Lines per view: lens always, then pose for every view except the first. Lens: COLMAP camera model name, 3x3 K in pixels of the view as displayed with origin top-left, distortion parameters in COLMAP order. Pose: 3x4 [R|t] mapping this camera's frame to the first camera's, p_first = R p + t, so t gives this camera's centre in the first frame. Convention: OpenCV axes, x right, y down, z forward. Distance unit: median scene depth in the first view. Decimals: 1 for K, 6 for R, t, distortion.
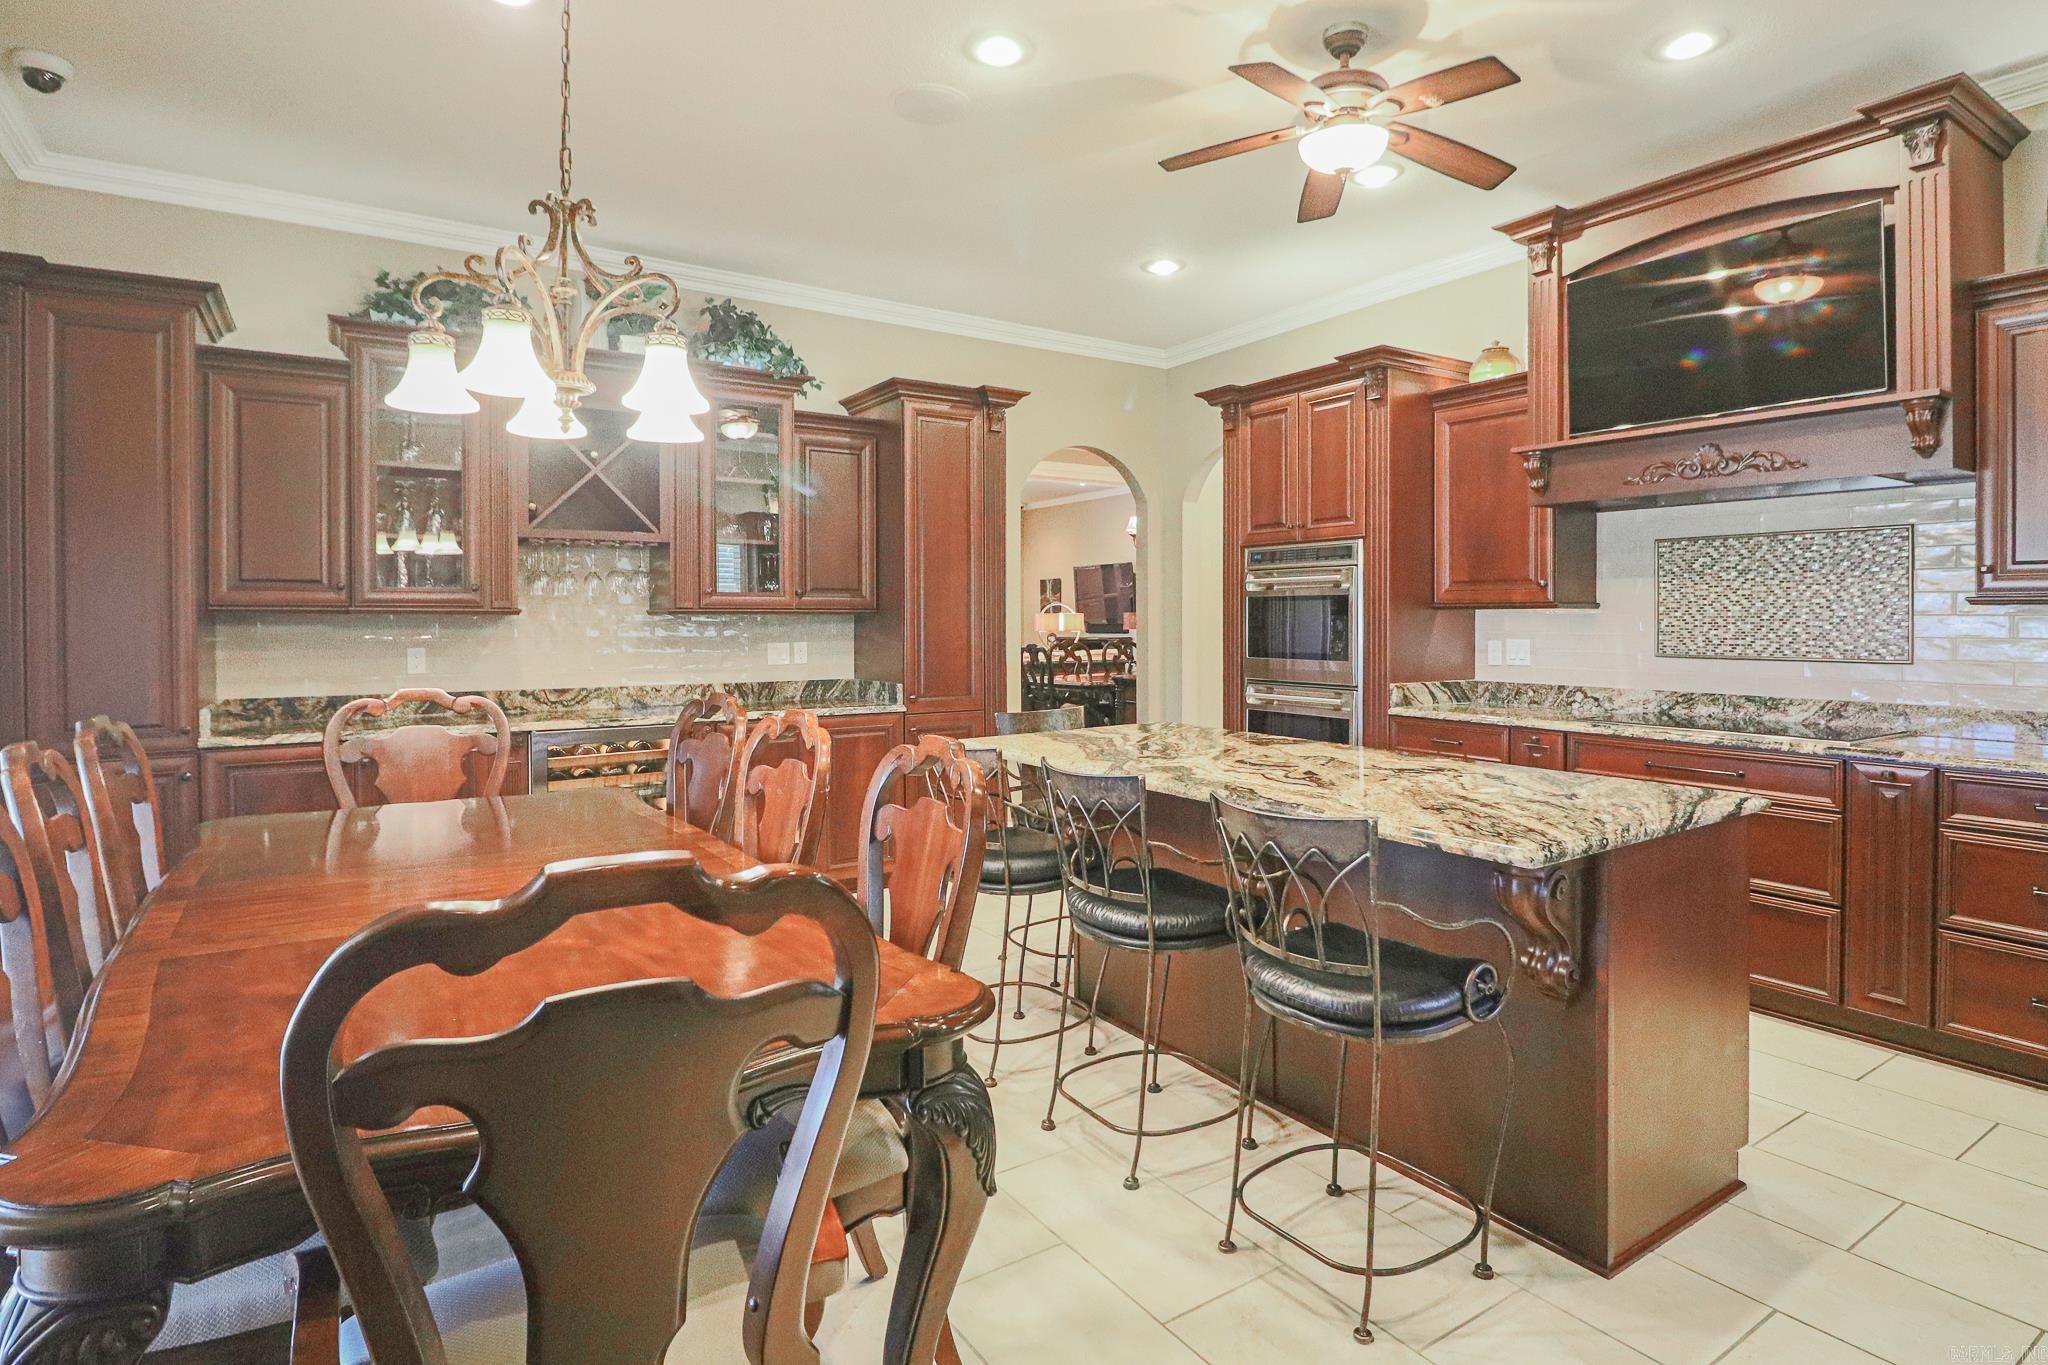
lens RADIAL K [[1075.0, 0, 1067.6], [0, 1075.0, 647.3], [0, 0, 1]] dist [-0.004771, -0.001347]
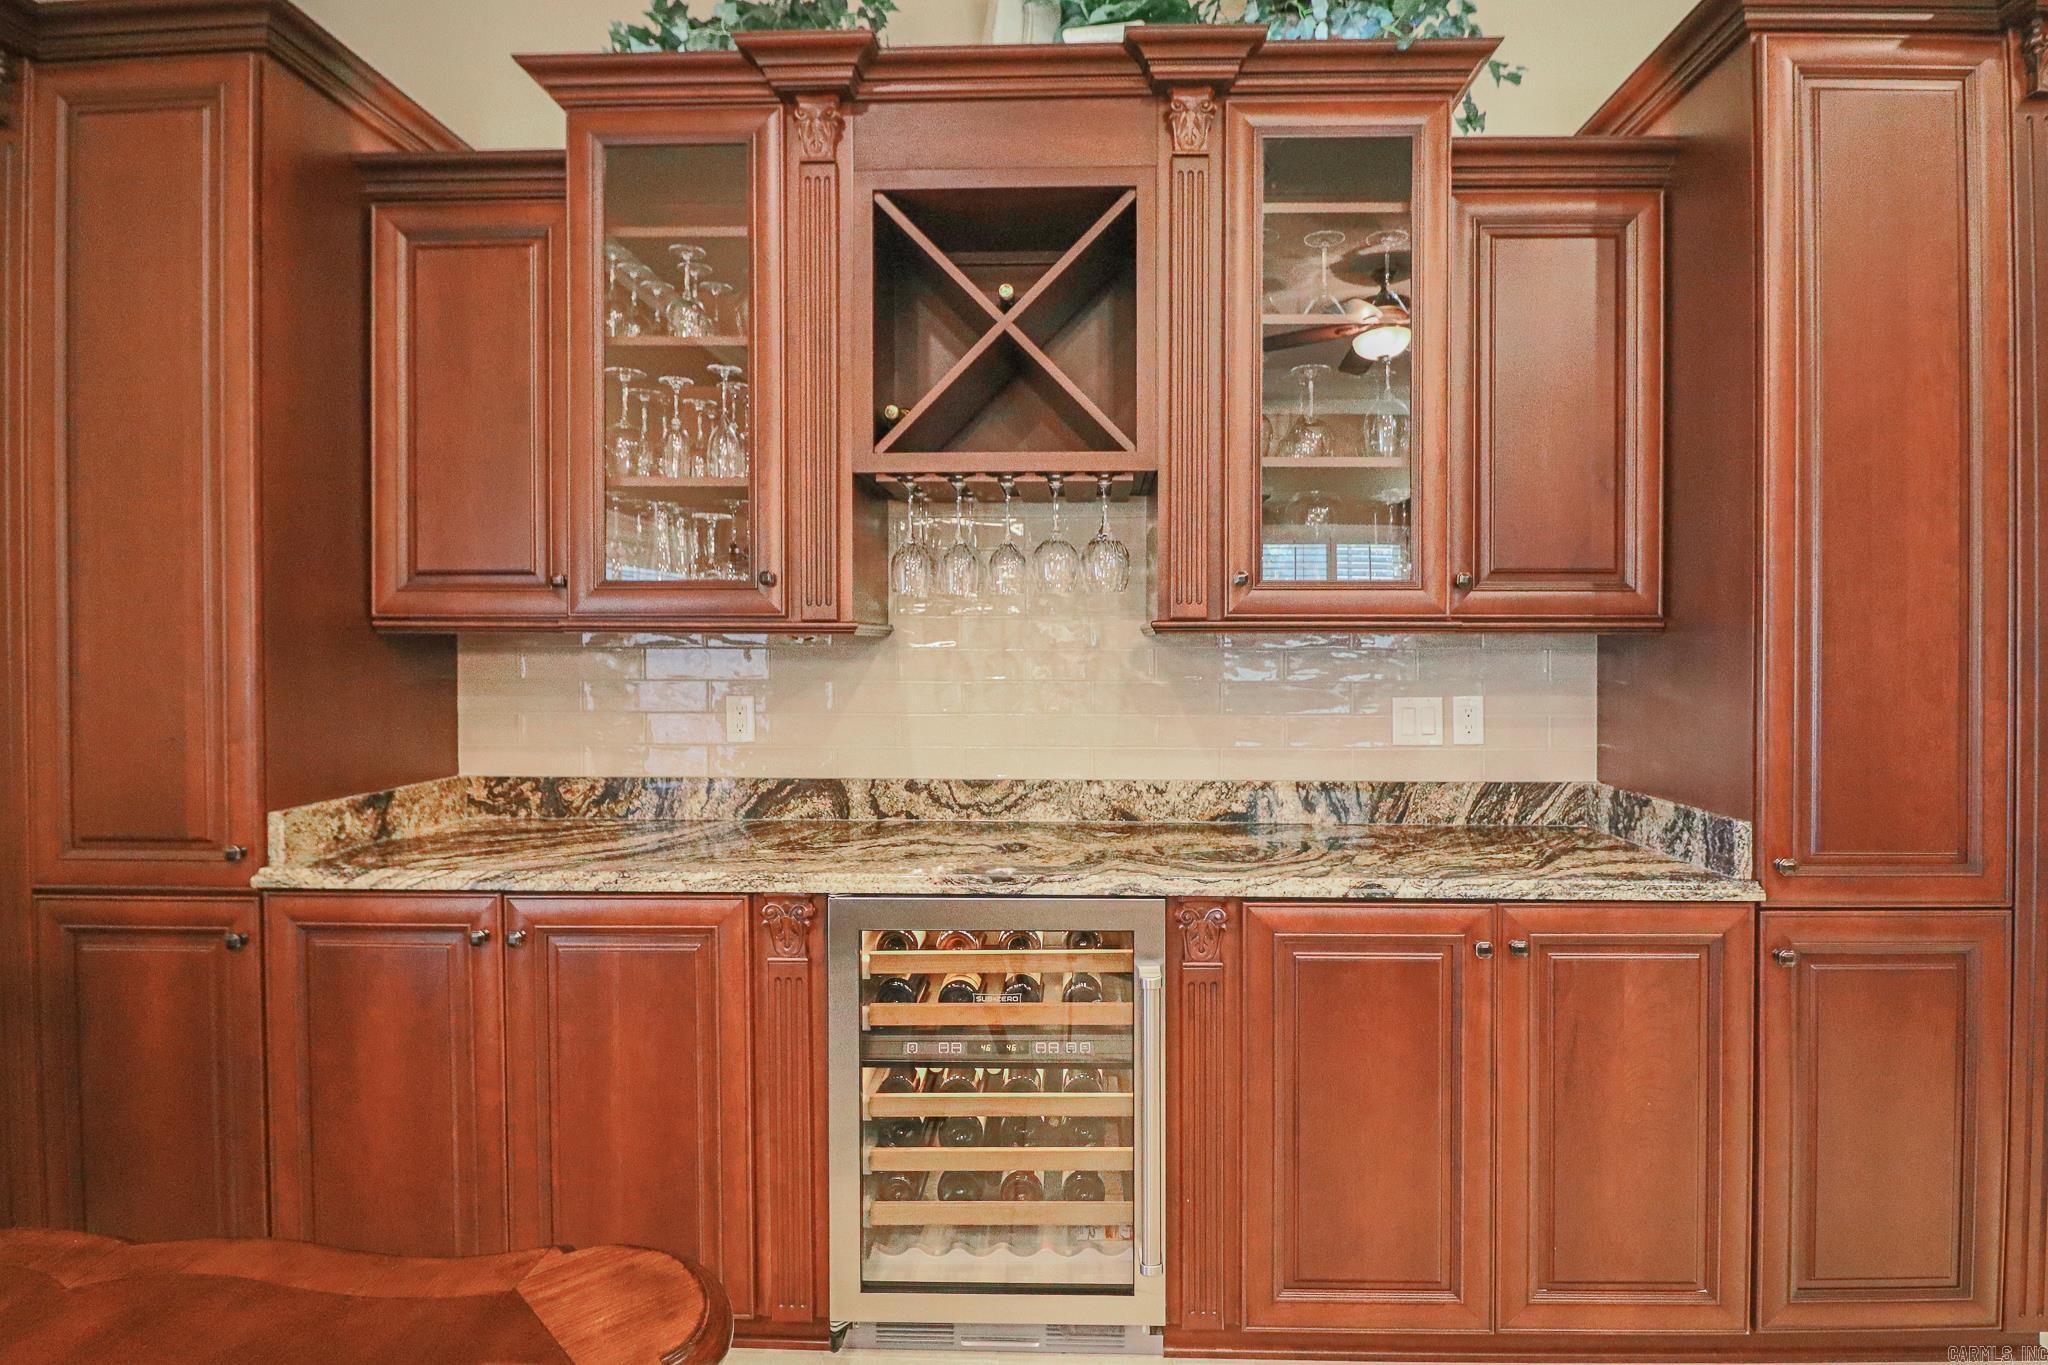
lens RADIAL K [[1075.0, 0, 1067.6], [0, 1075.0, 647.3], [0, 0, 1]] dist [-0.004771, -0.001347]
pose [[0.811674, 0.000184, -0.584110, -0.132874], [-0.016299, 0.999618, -0.022334, -0.013194], [0.583883, 0.027648, 0.811367, 0.584235]]
